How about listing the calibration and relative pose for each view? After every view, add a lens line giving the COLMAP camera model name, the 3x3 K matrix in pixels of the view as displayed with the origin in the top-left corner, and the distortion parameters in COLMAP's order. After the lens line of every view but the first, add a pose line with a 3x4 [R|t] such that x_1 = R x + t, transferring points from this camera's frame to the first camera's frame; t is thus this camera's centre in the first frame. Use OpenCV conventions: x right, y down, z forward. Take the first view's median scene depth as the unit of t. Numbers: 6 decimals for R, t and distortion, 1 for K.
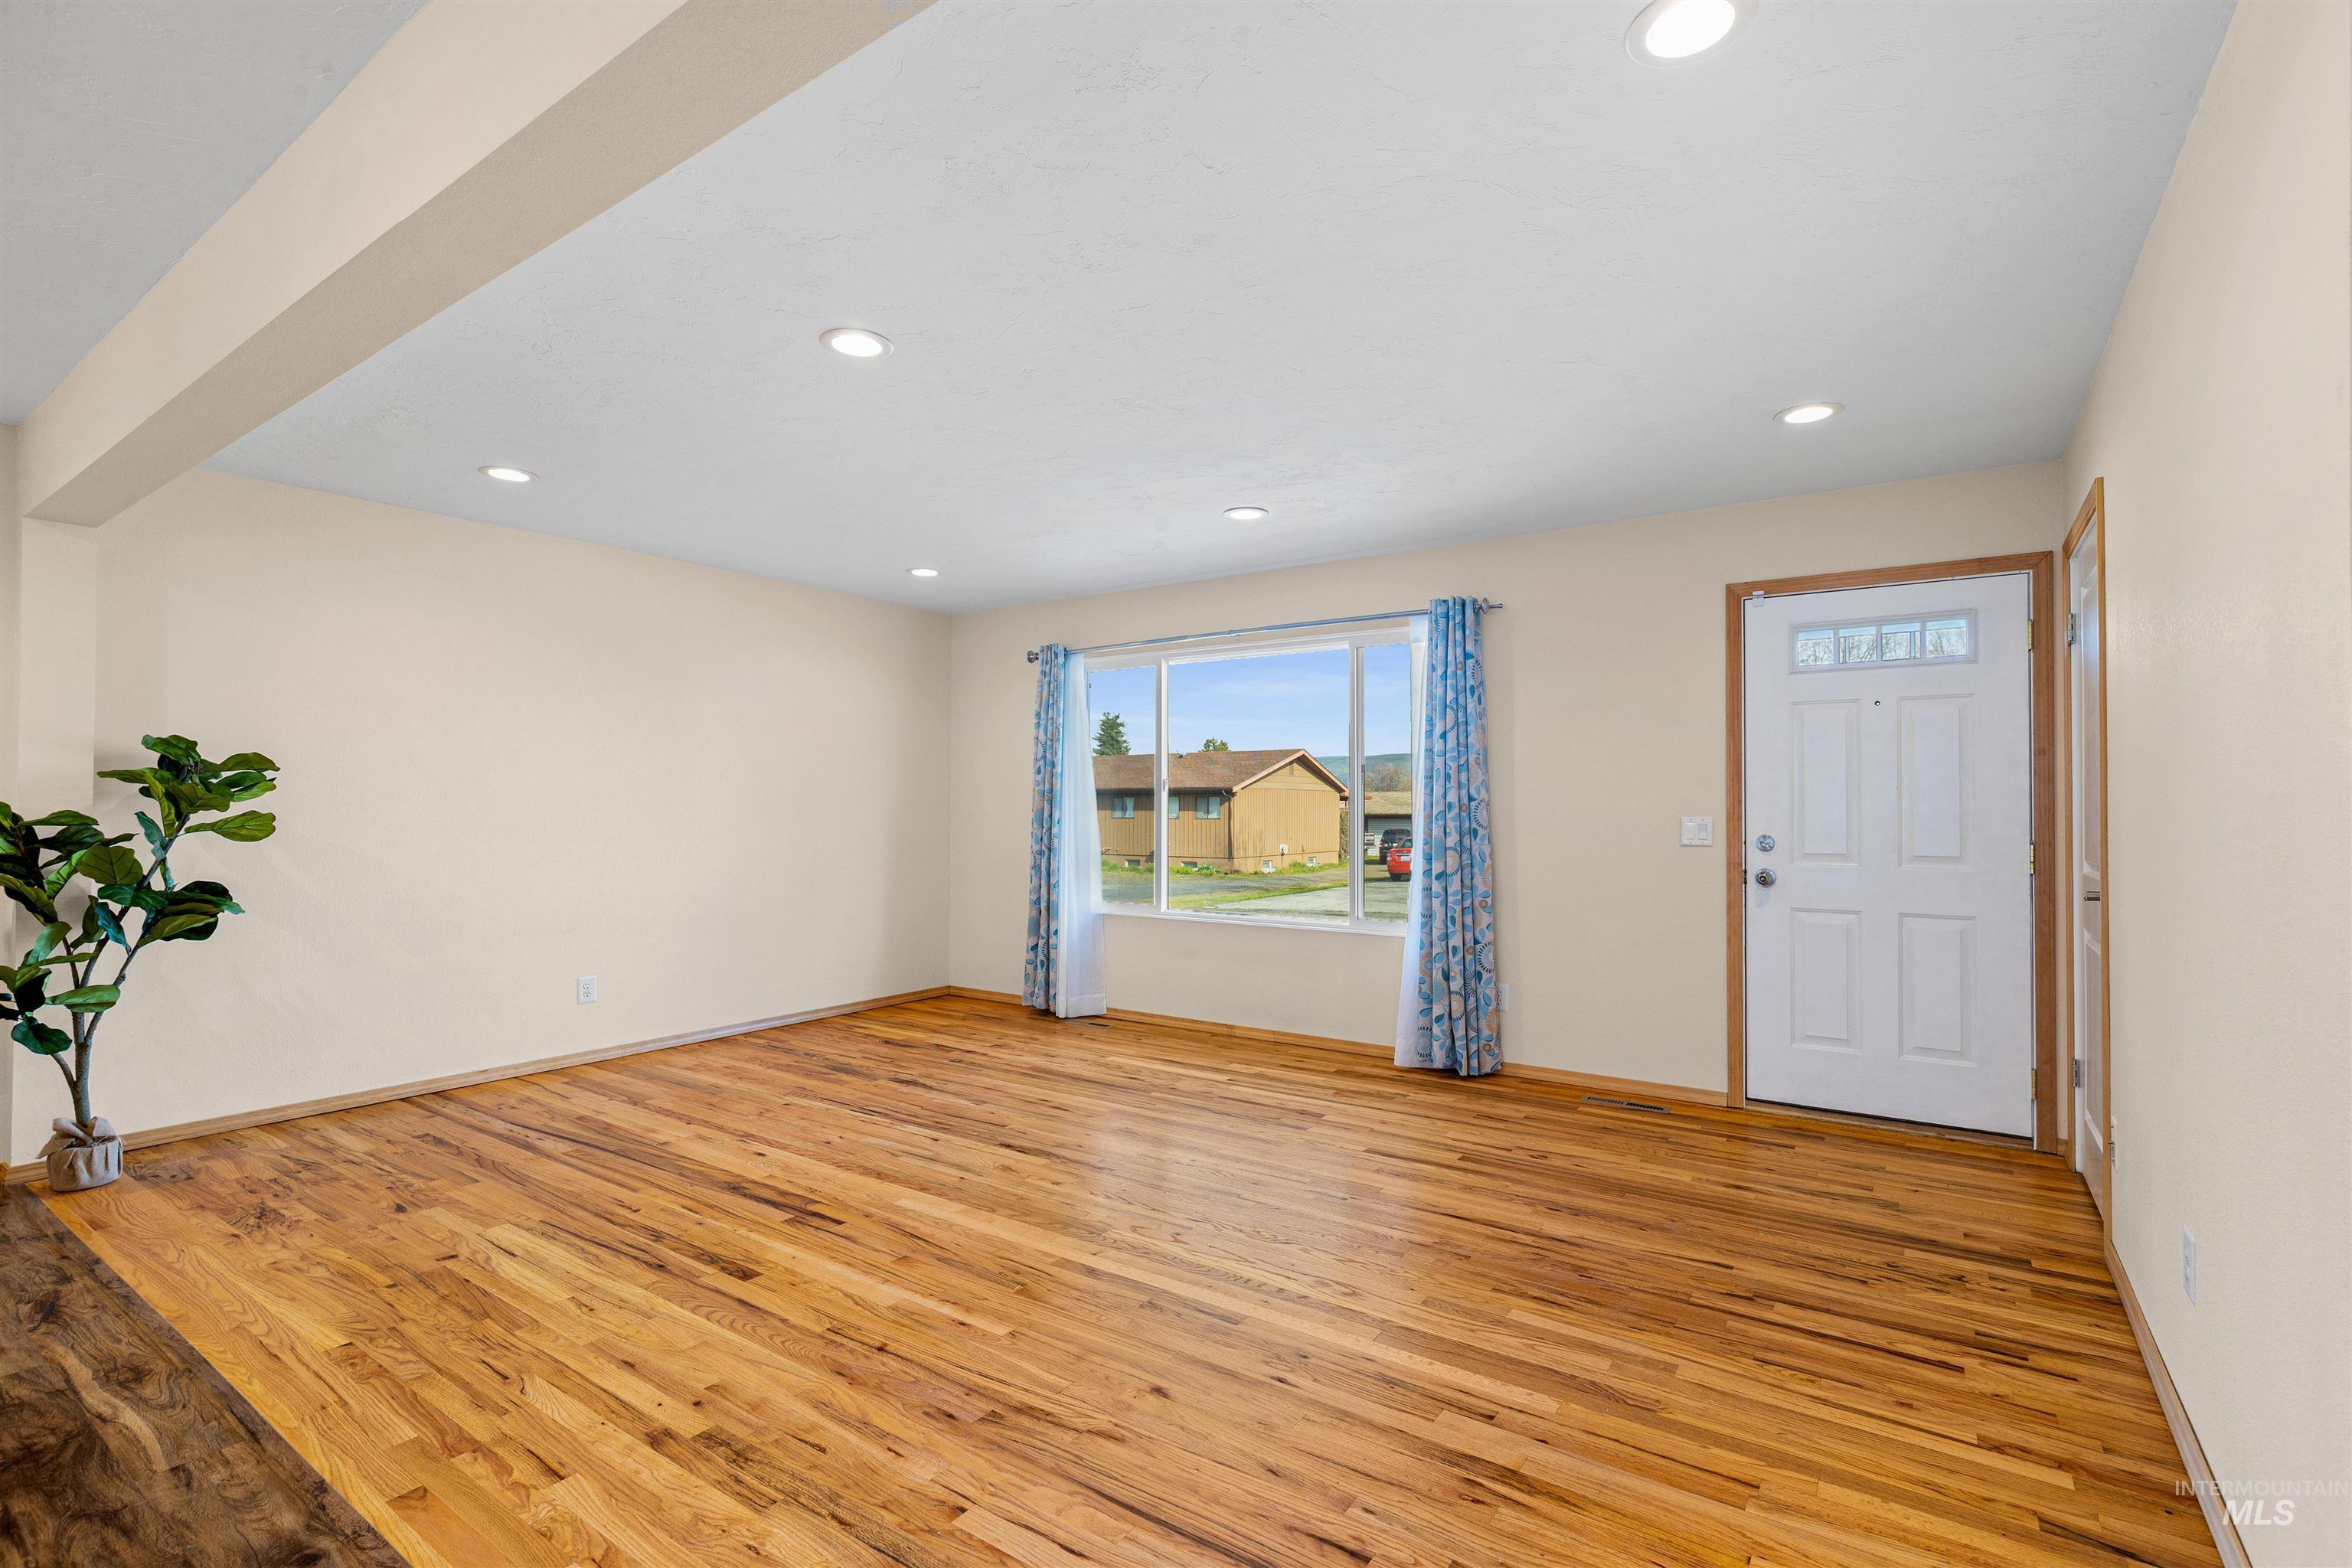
lens RADIAL K [[1061.0, 0, 1187.6], [0, 1061.0, 792.2], [0, 0, 1]] dist [-0.004484, -0.000144]
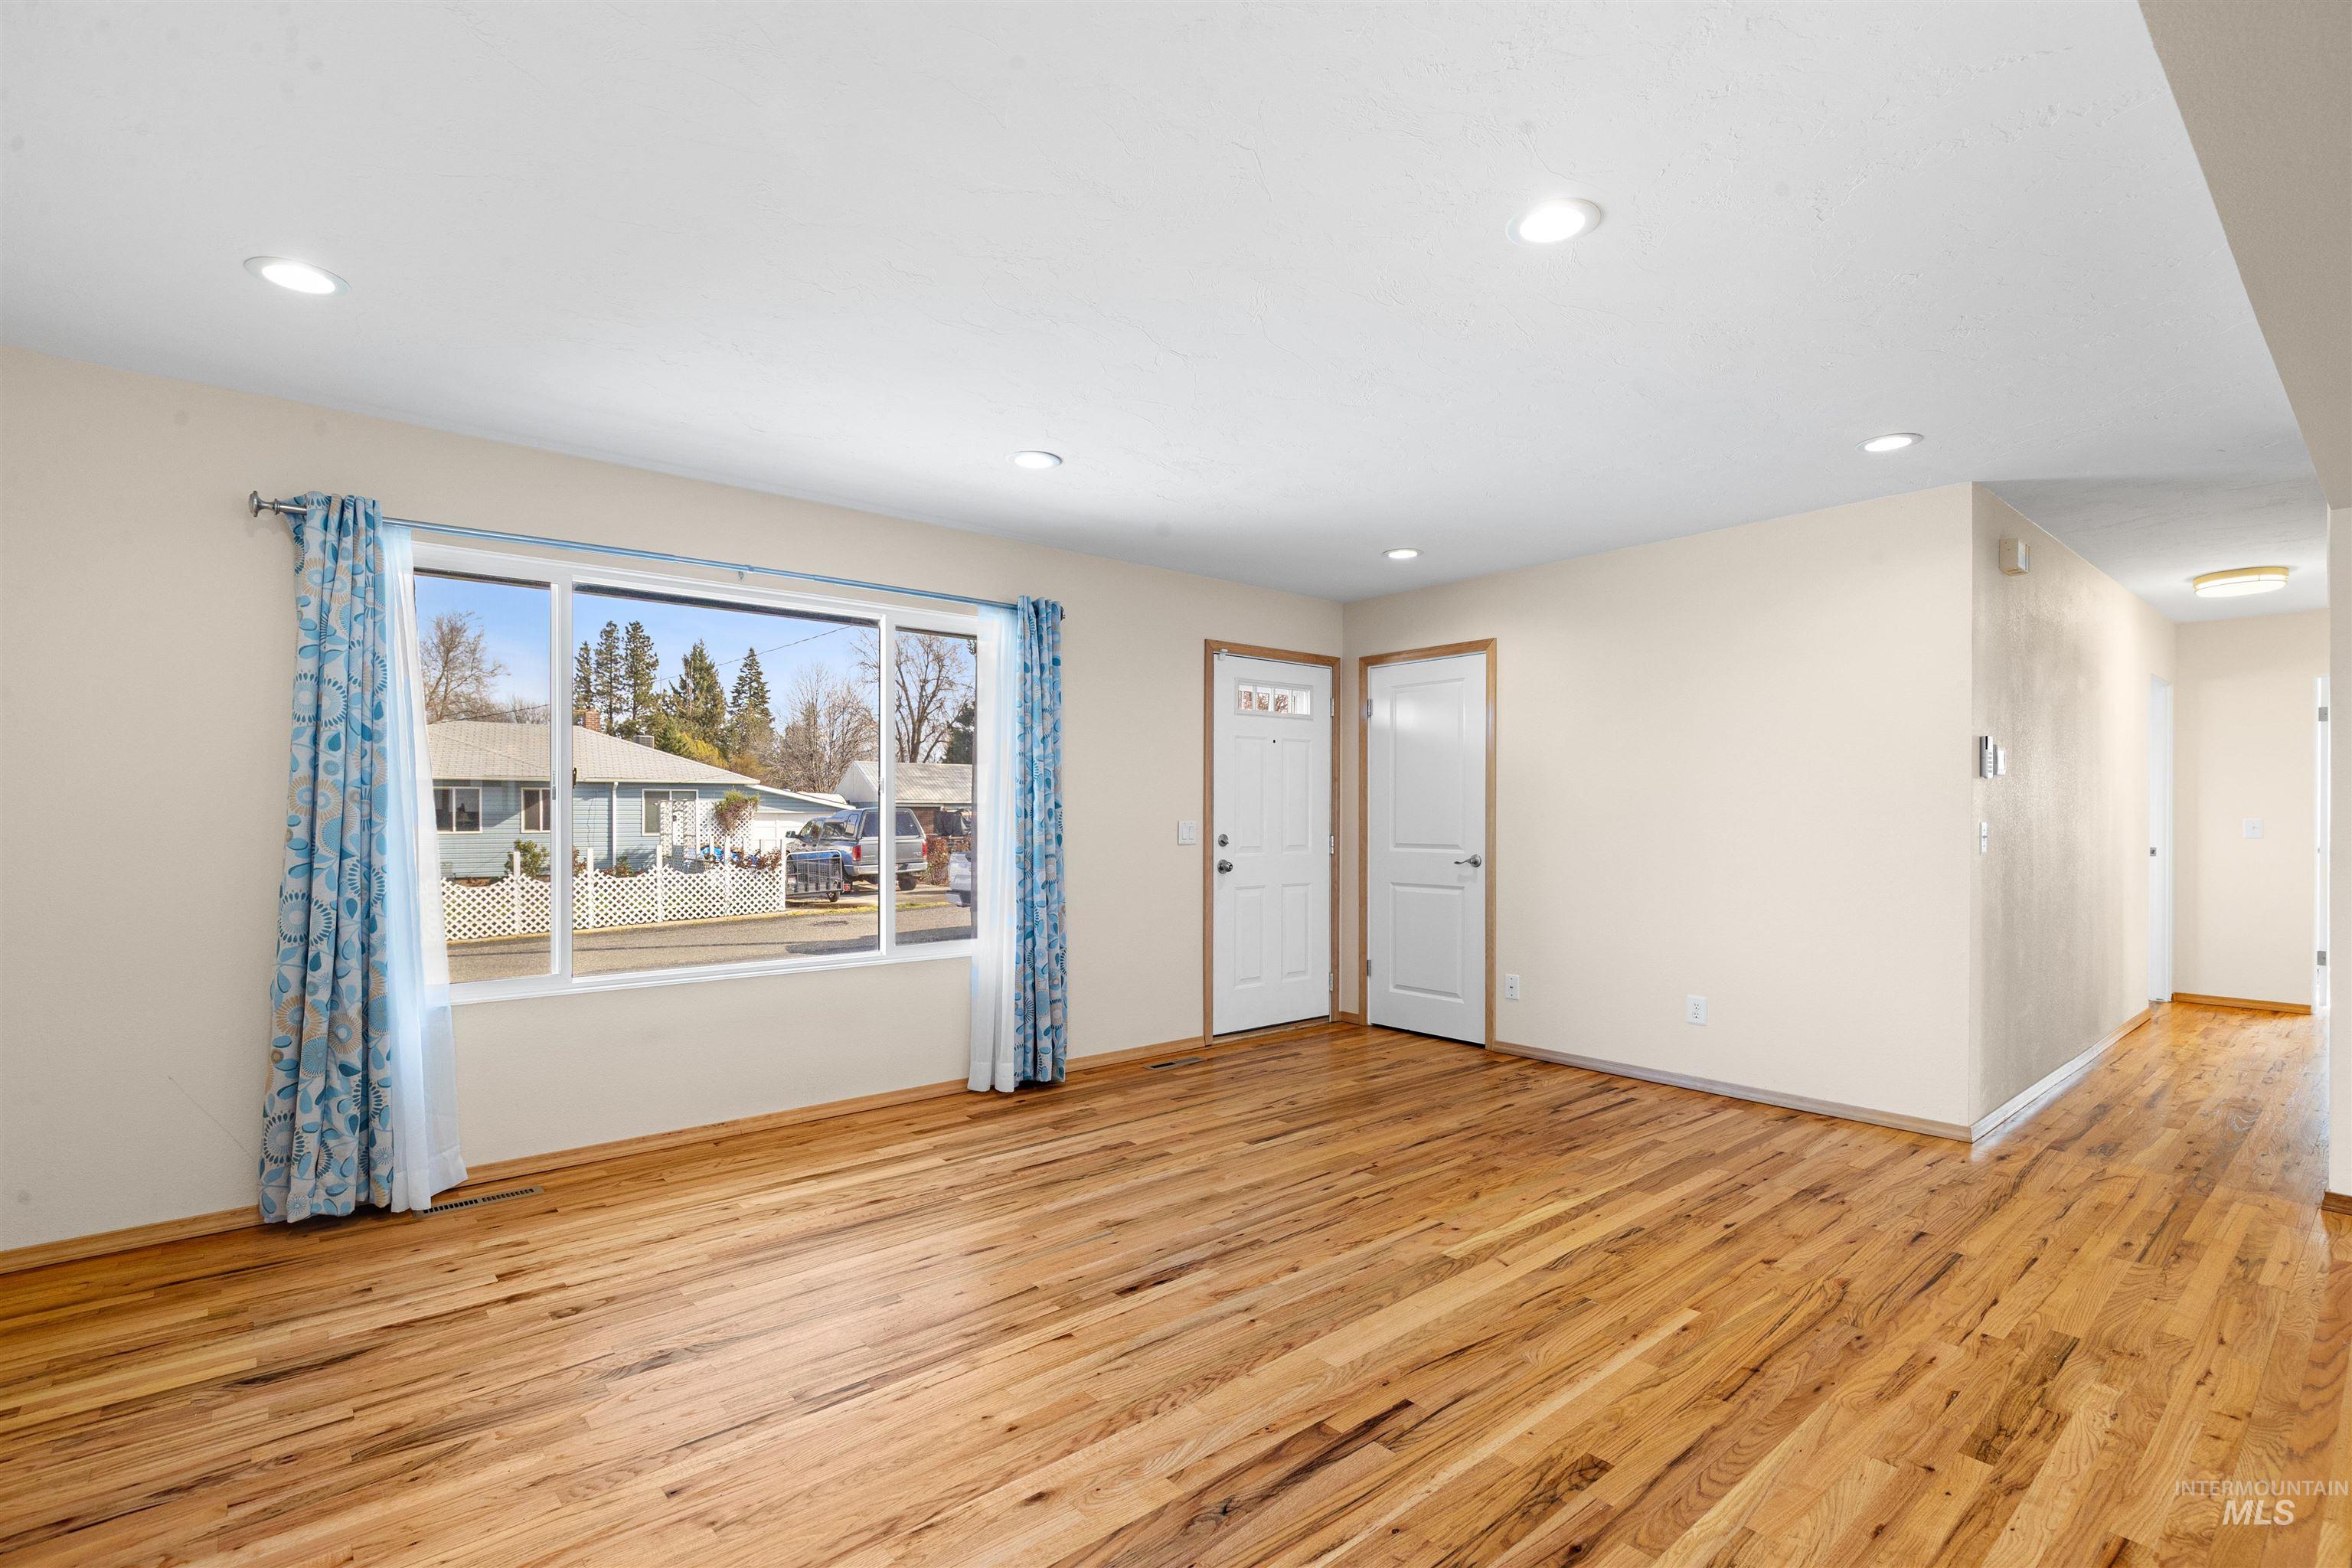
lens RADIAL K [[1077.1, 0, 1184.0], [0, 1077.1, 803.8], [0, 0, 1]] dist [-0.003957, 0.003007]
pose [[0.264781, 0.005256, 0.964294, -0.929277], [-0.011732, 0.999929, -0.002229, 0.007567], [-0.964237, -0.010723, 0.264824, 0.836577]]
